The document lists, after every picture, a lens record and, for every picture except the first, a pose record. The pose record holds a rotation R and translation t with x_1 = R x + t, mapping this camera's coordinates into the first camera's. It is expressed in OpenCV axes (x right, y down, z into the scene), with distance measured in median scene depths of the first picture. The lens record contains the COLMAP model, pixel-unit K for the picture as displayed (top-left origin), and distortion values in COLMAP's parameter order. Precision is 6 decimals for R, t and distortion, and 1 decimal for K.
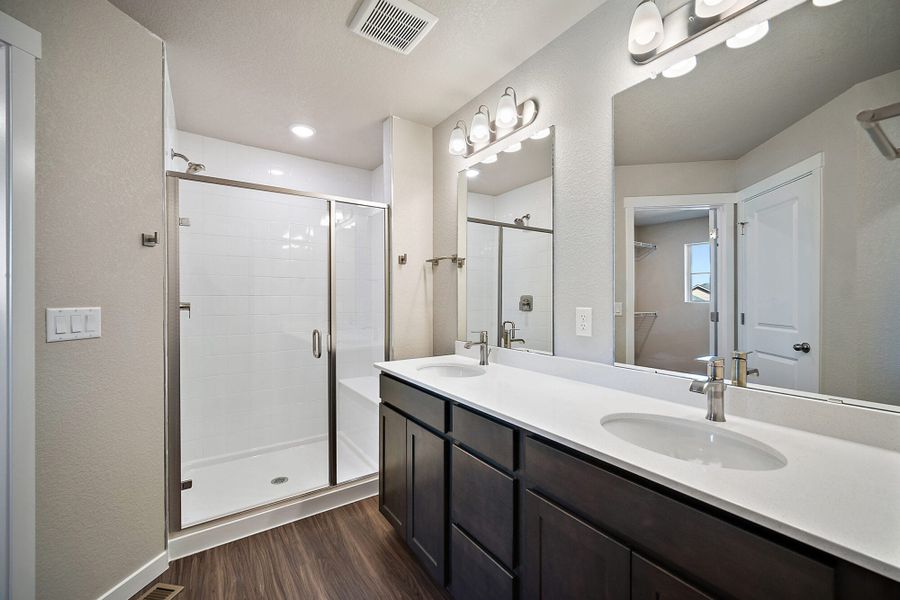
lens RADIAL K [[359.6, 0, 448.9], [0, 359.6, 296.4], [0, 0, 1]] dist [0.000753, 0.000261]
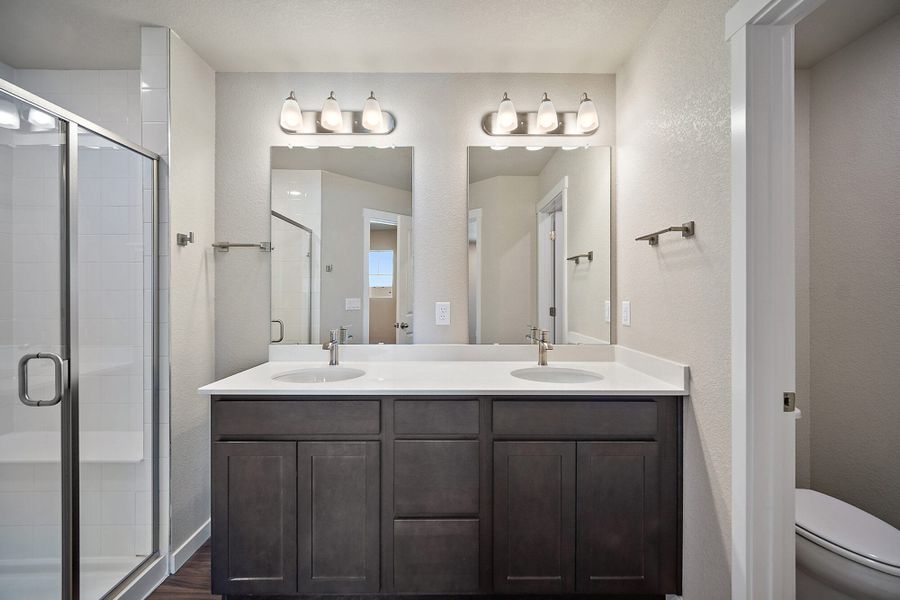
lens RADIAL K [[357.8, 0, 446.1], [0, 357.8, 290.8], [0, 0, 1]] dist [-0.001020, -0.000119]
pose [[0.565251, 0.008683, 0.824873, -0.454688], [-0.004056, 0.999962, -0.007747, 0.001084], [-0.824909, 0.001034, 0.565265, 0.197488]]
